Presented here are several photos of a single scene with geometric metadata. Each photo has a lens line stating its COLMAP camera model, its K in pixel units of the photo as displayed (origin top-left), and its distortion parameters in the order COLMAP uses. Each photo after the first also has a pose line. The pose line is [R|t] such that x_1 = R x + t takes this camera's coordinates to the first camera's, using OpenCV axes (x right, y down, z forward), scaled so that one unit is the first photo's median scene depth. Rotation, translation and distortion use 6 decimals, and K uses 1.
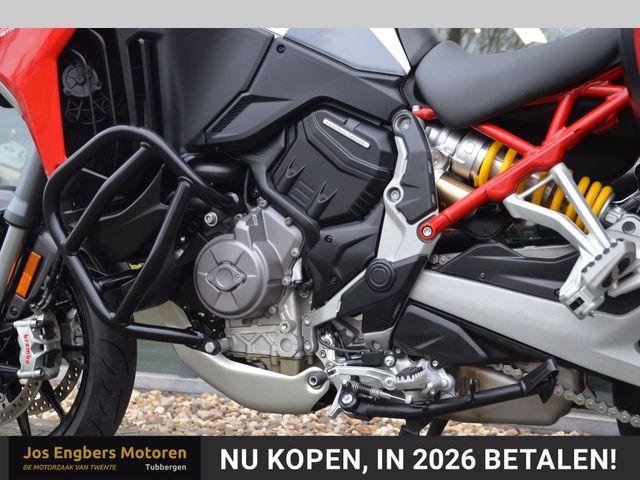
lens RADIAL K [[824.0, 0, 326.0], [0, 824.0, 241.1], [0, 0, 1]] dist [0.071861, 0.000000]
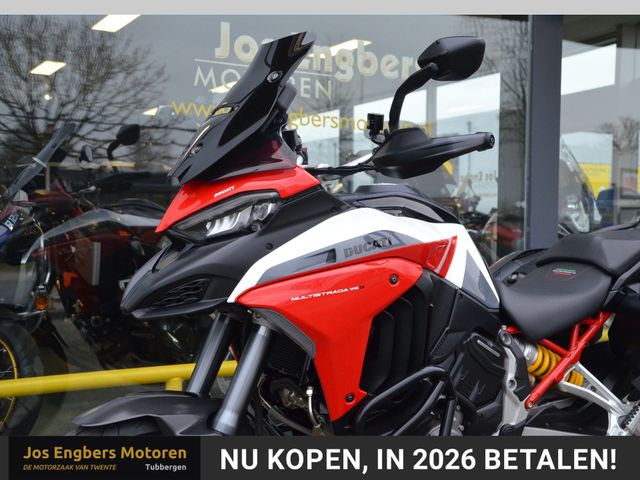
lens RADIAL K [[824.0, 0, 354.9], [0, 824.0, 248.5], [0, 0, 1]] dist [0.071861, 0.000000]
pose [[0.605336, -0.020724, 0.795700, -1.401665], [0.002290, 0.999702, 0.024295, -0.363150], [-0.795967, -0.012885, 0.605203, 0.237554]]
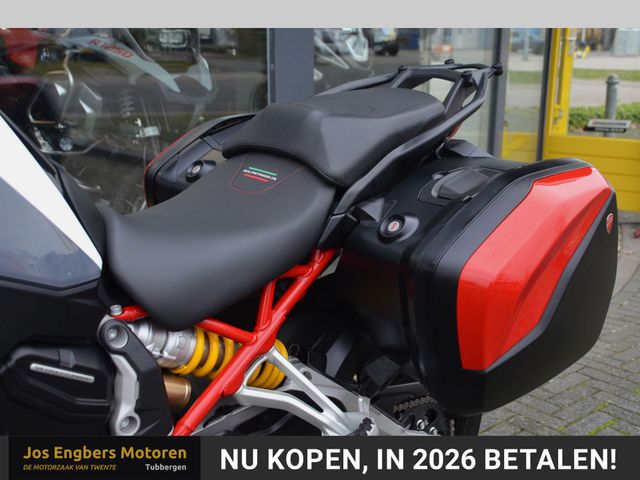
lens RADIAL K [[758.4, 0, 334.4], [0, 758.4, 246.5], [0, 0, 1]] dist [0.045402, 0.000000]
pose [[0.429489, -0.229853, 0.873331, -0.454197], [-0.001036, 0.966941, 0.254999, -0.420580], [-0.903072, -0.110424, 0.415052, 0.495827]]
